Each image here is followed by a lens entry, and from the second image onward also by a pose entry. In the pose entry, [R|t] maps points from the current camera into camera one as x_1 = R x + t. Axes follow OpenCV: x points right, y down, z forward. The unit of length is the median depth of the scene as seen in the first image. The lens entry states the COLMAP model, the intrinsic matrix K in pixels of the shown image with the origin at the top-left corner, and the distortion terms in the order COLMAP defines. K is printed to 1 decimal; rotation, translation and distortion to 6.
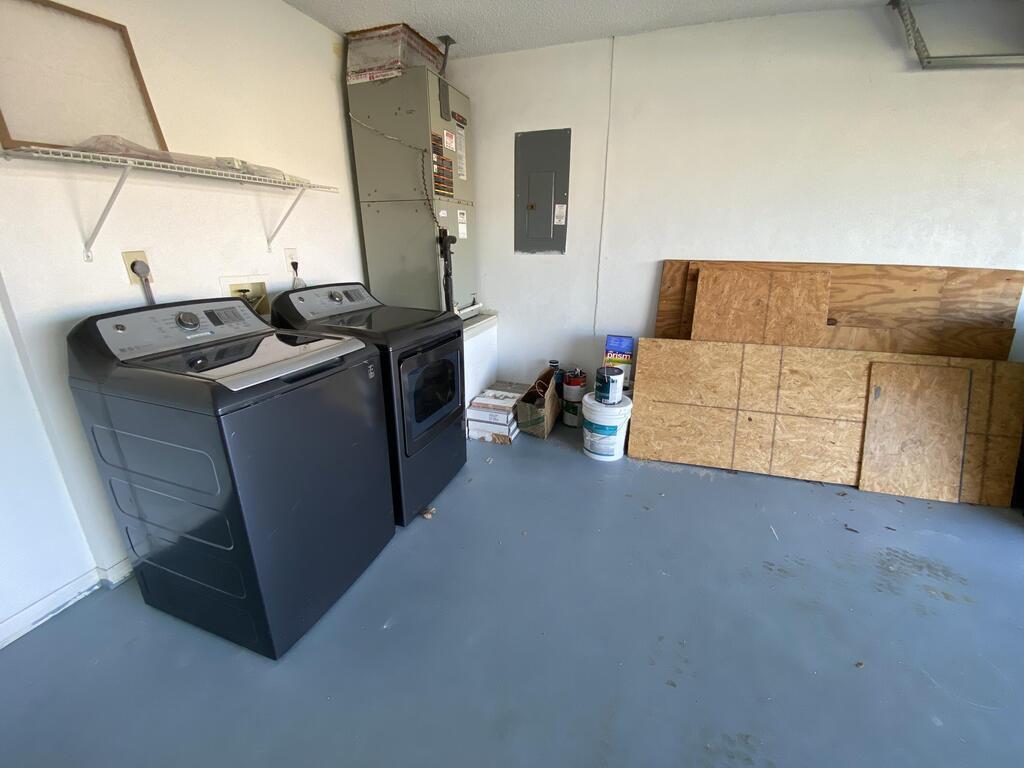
lens RADIAL K [[421.8, 0, 512.0], [0, 421.8, 384.0], [0, 0, 1]] dist [-0.013972, -0.000170]
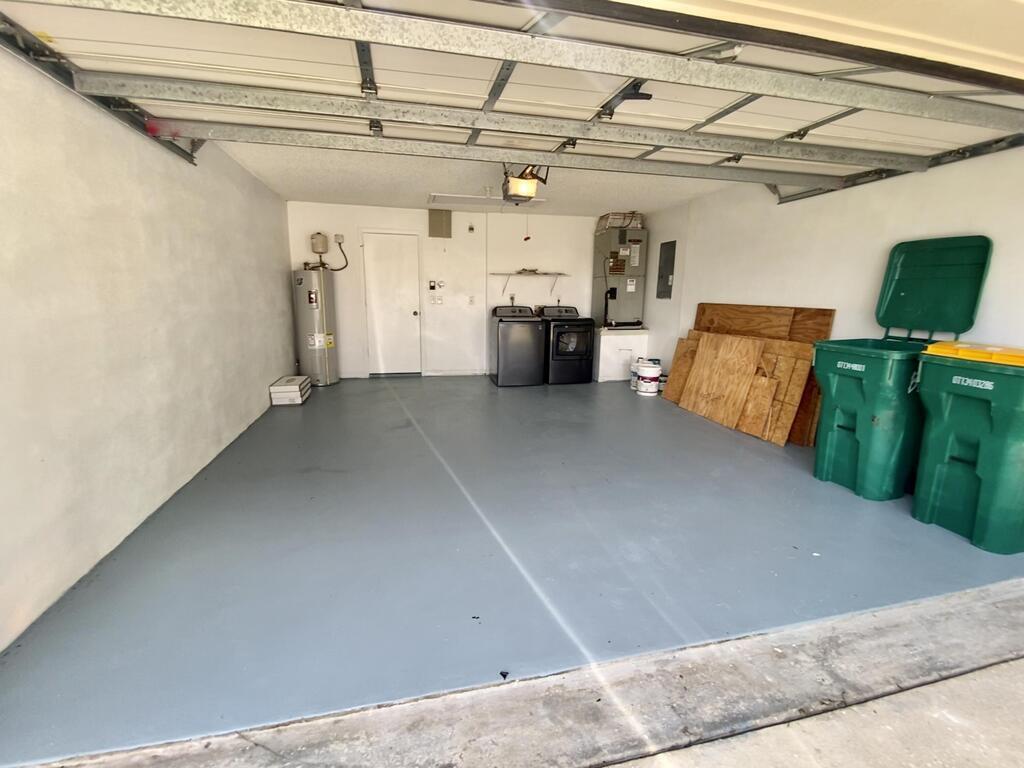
lens RADIAL K [[416.5, 0, 512.0], [0, 416.5, 384.0], [0, 0, 1]] dist [-0.022118, 0.000193]
pose [[0.525365, 0.185220, -0.830473, 1.741603], [-0.281970, 0.958768, 0.035456, 0.253885], [0.802798, 0.215541, 0.555930, -0.709019]]
